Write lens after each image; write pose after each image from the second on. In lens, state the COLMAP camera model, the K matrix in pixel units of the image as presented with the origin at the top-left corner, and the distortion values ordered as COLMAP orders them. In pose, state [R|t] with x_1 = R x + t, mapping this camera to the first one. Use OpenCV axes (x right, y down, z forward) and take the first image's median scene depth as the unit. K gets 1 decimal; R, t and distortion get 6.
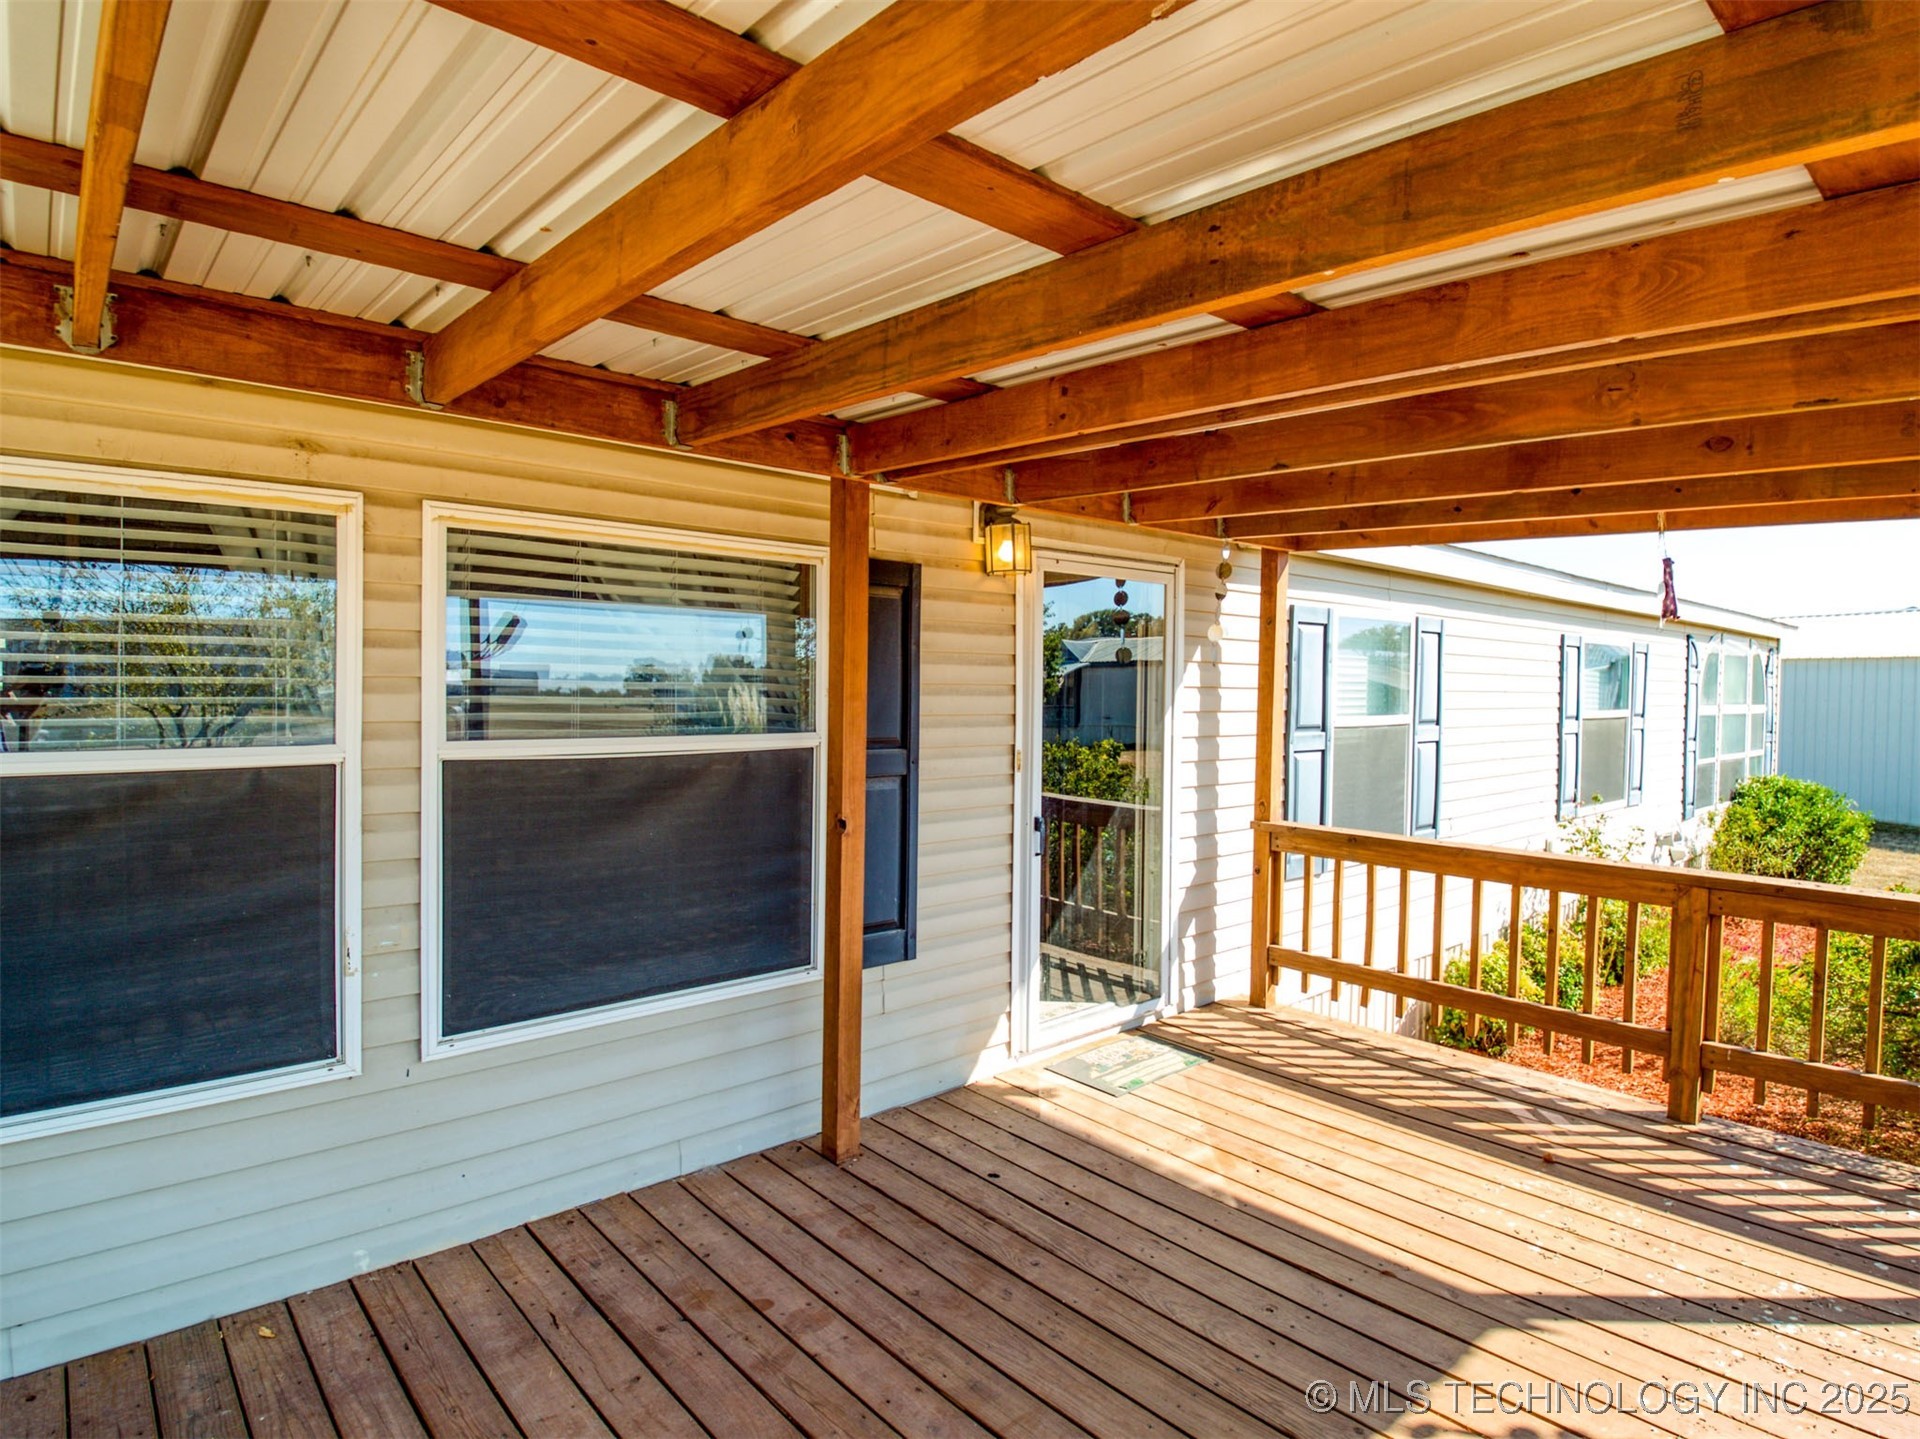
lens RADIAL K [[1009.8, 0, 970.0], [0, 1009.8, 714.0], [0, 0, 1]] dist [0.001134, -0.038009]
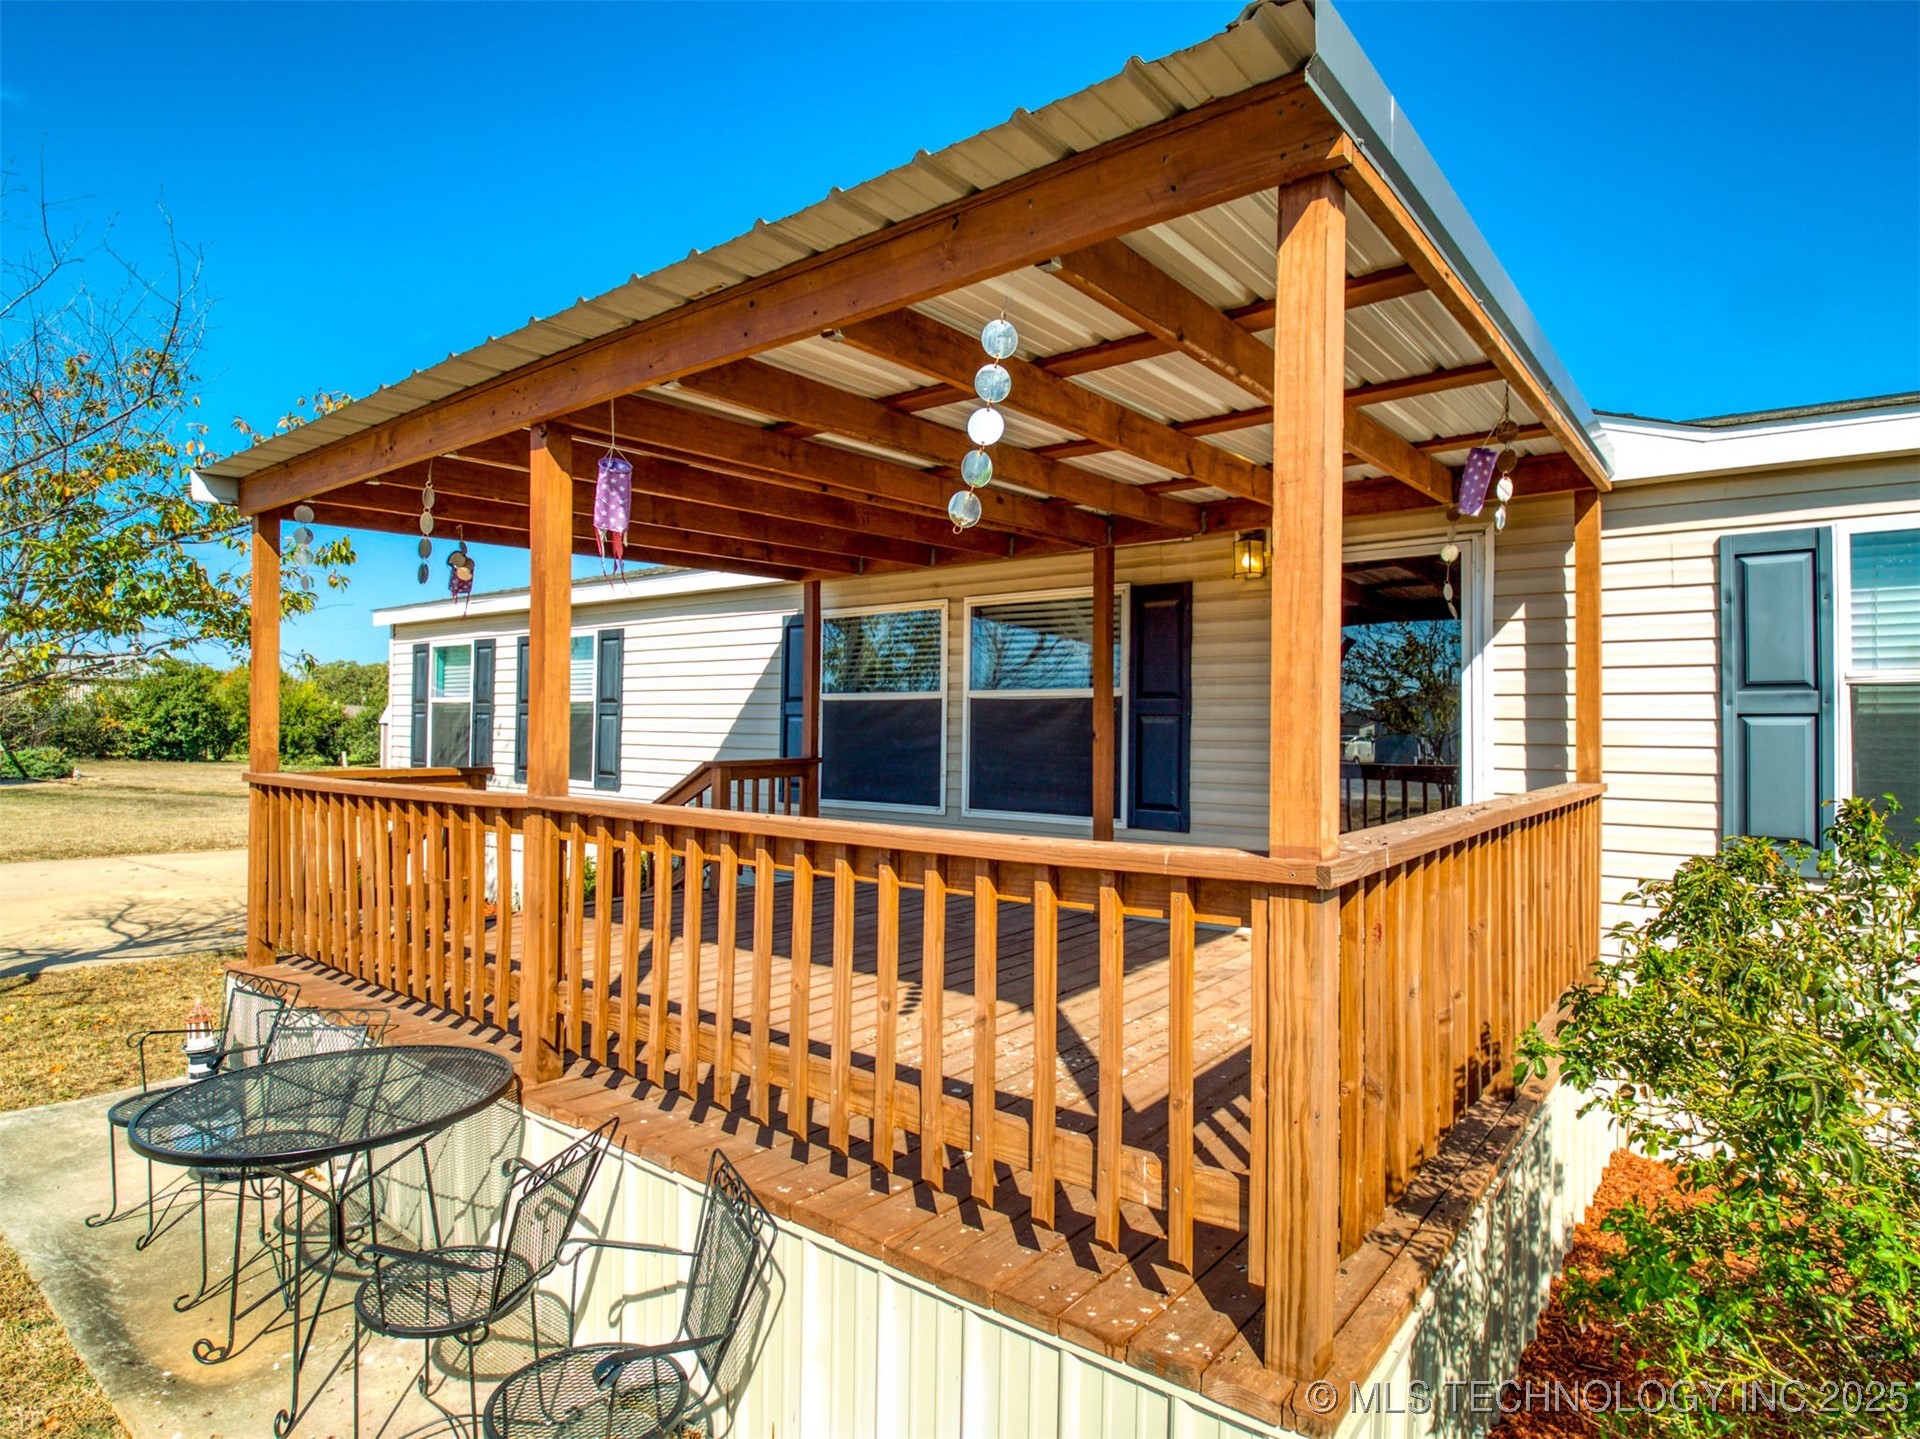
lens RADIAL K [[1009.8, 0, 970.0], [0, 1009.8, 714.0], [0, 0, 1]] dist [0.001134, -0.038009]
pose [[0.211494, -0.013360, -0.977288, 1.576087], [-0.023210, 0.999556, -0.018687, 0.106954], [0.977104, 0.026635, 0.211090, 0.374858]]
